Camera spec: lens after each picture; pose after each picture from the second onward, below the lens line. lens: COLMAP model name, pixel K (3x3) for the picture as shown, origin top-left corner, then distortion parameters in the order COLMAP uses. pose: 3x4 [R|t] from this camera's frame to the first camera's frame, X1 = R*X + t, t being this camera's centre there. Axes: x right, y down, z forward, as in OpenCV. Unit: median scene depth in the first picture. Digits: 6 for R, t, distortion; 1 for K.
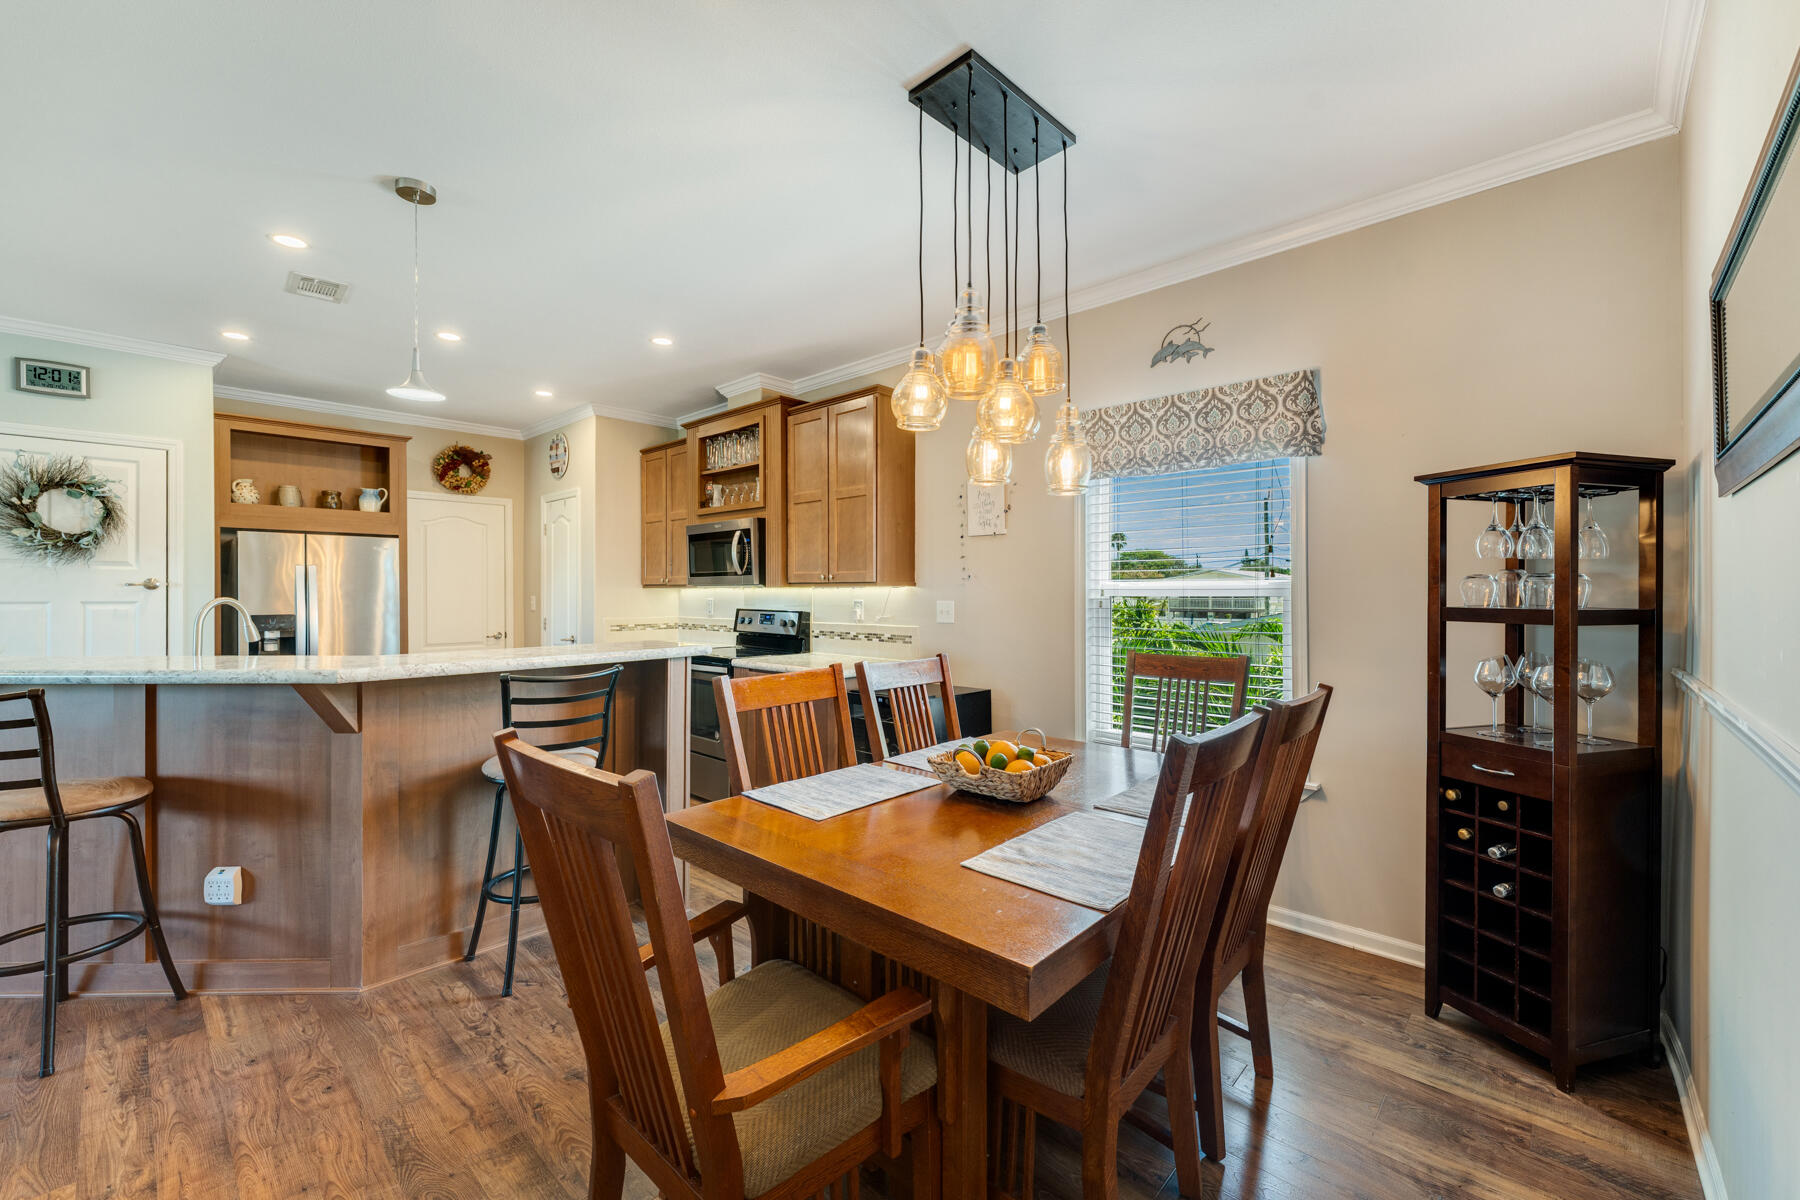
lens RADIAL K [[726.3, 0, 900.0], [0, 726.3, 600.0], [0, 0, 1]] dist [-0.007446, -0.000095]
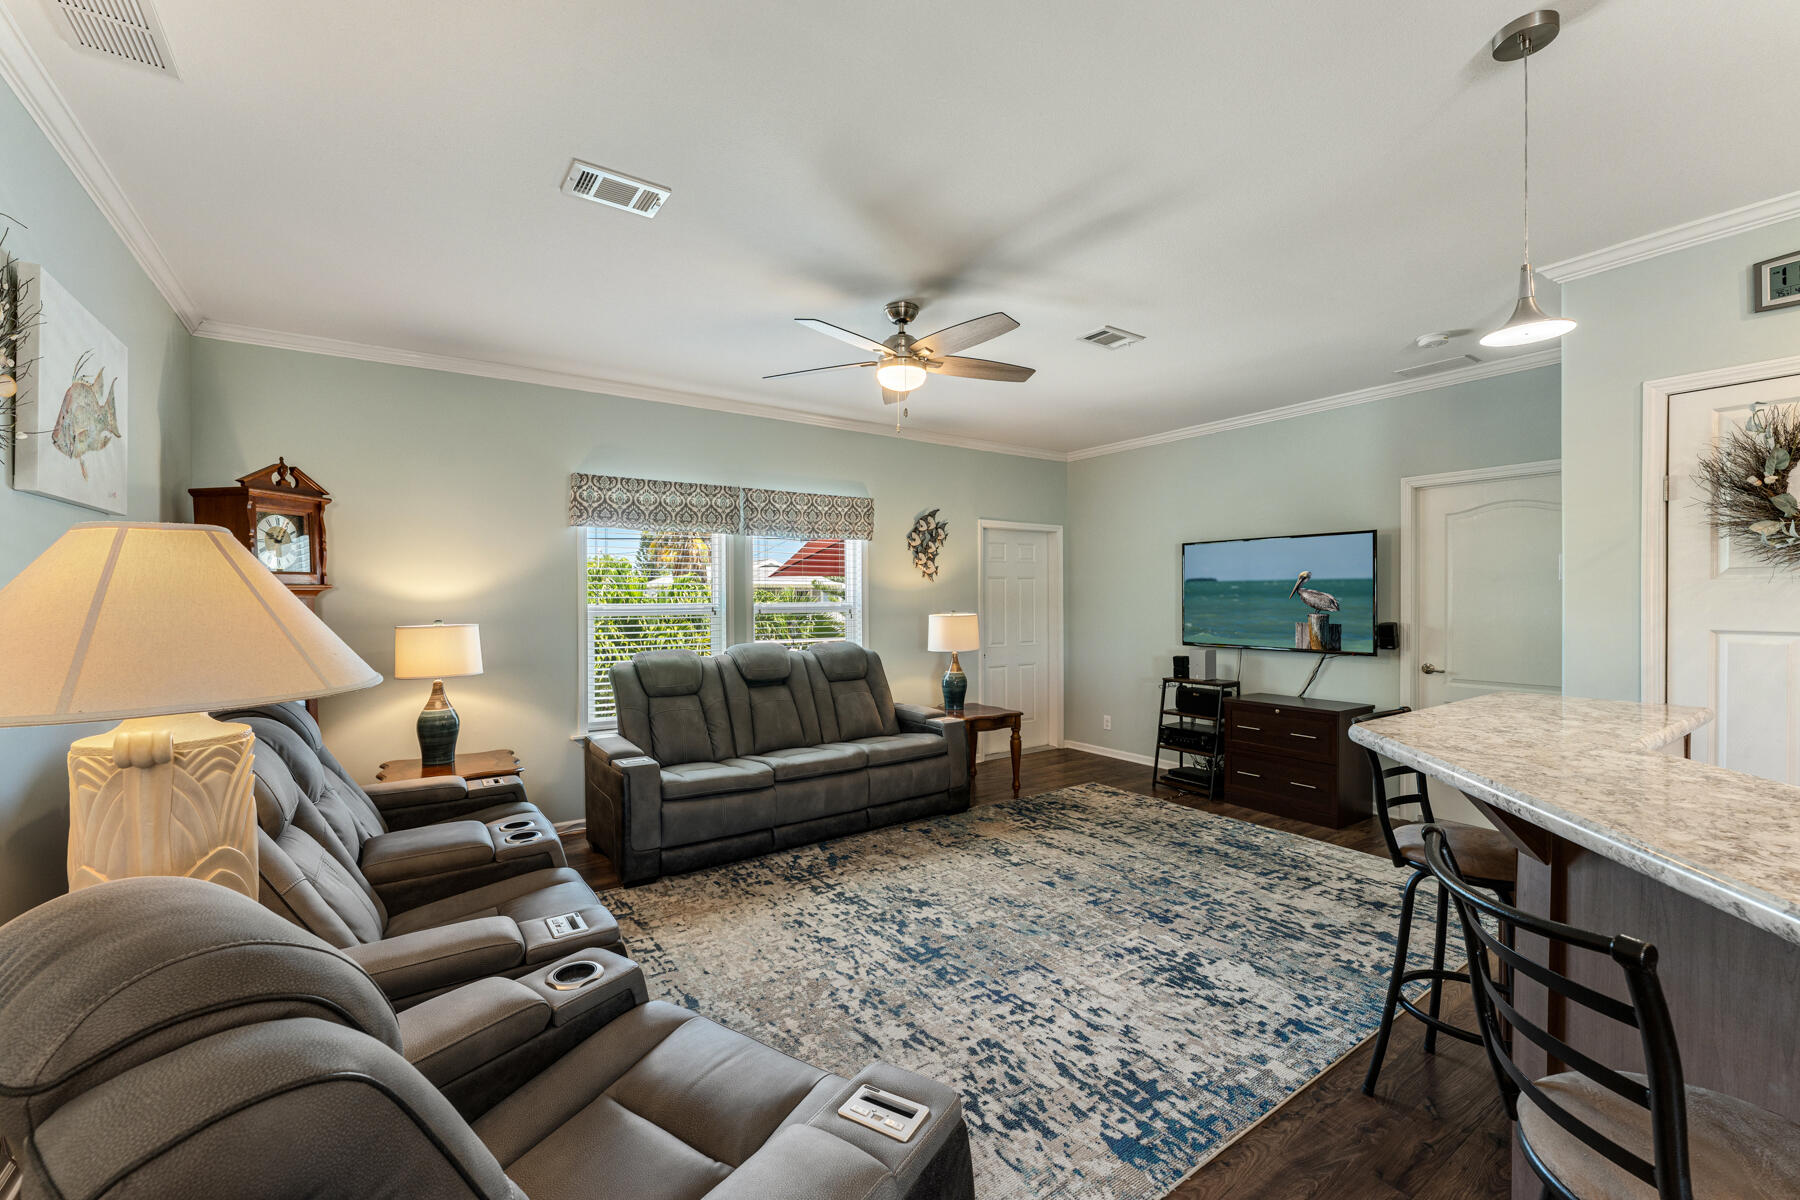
lens RADIAL K [[735.3, 0, 896.0], [0, 735.3, 601.4], [0, 0, 1]] dist [-0.000316, -0.000159]
pose [[-0.212958, 0.007390, -0.977033, -0.340466], [-0.003106, 0.999961, 0.008241, -0.025162], [0.977056, 0.004790, -0.212927, 0.316653]]
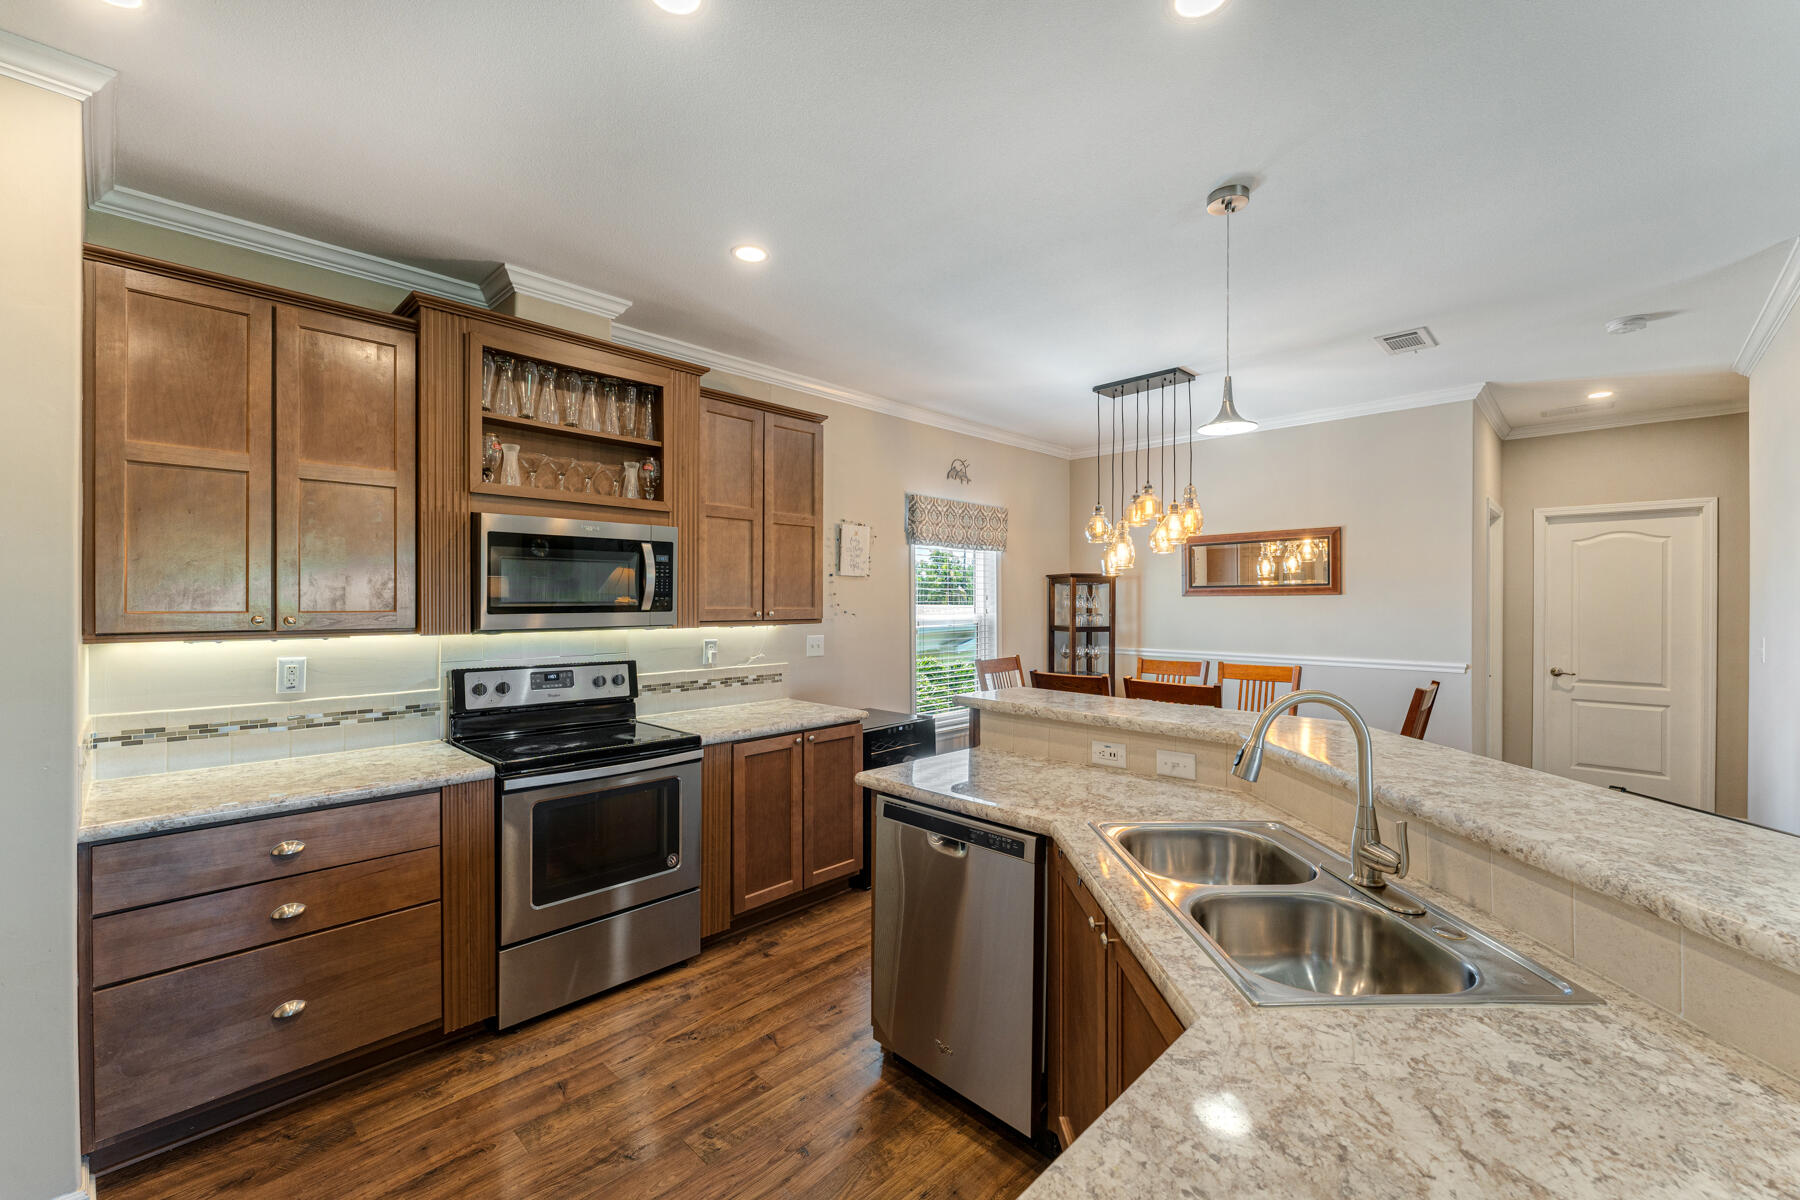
lens RADIAL K [[731.3, 0, 895.0], [0, 731.3, 604.7], [0, 0, 1]] dist [-0.001367, -0.000035]
pose [[0.021378, -0.005212, 0.999758, -0.930536], [0.008489, 0.999951, 0.005031, -0.044163], [-0.999735, 0.008379, 0.021421, 0.815721]]
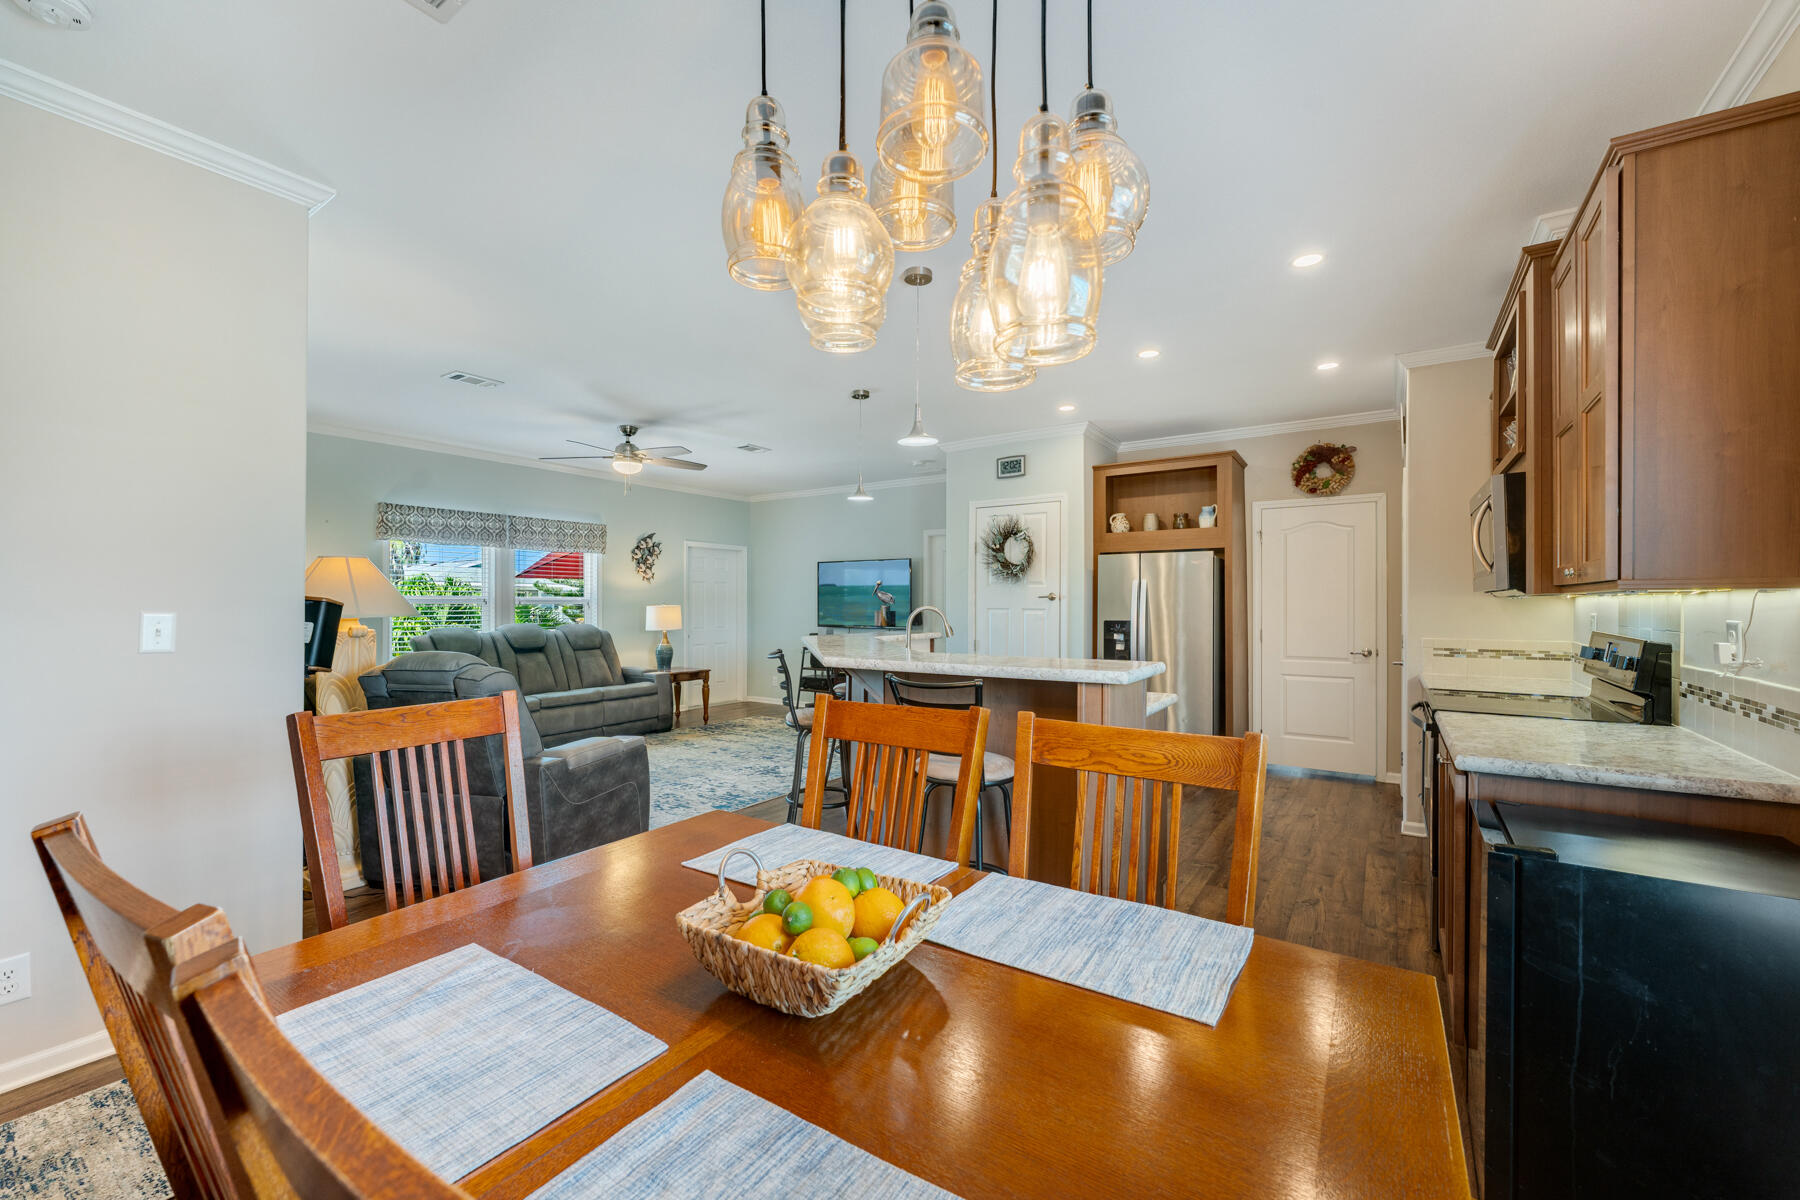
lens RADIAL K [[722.2, 0, 893.8], [0, 722.2, 602.7], [0, 0, 1]] dist [0.000792, -0.000016]
pose [[0.145809, 0.001595, -0.989311, 0.318889], [-0.010202, 0.999948, 0.000109, -0.006590], [0.989260, 0.010077, 0.145818, 0.456691]]
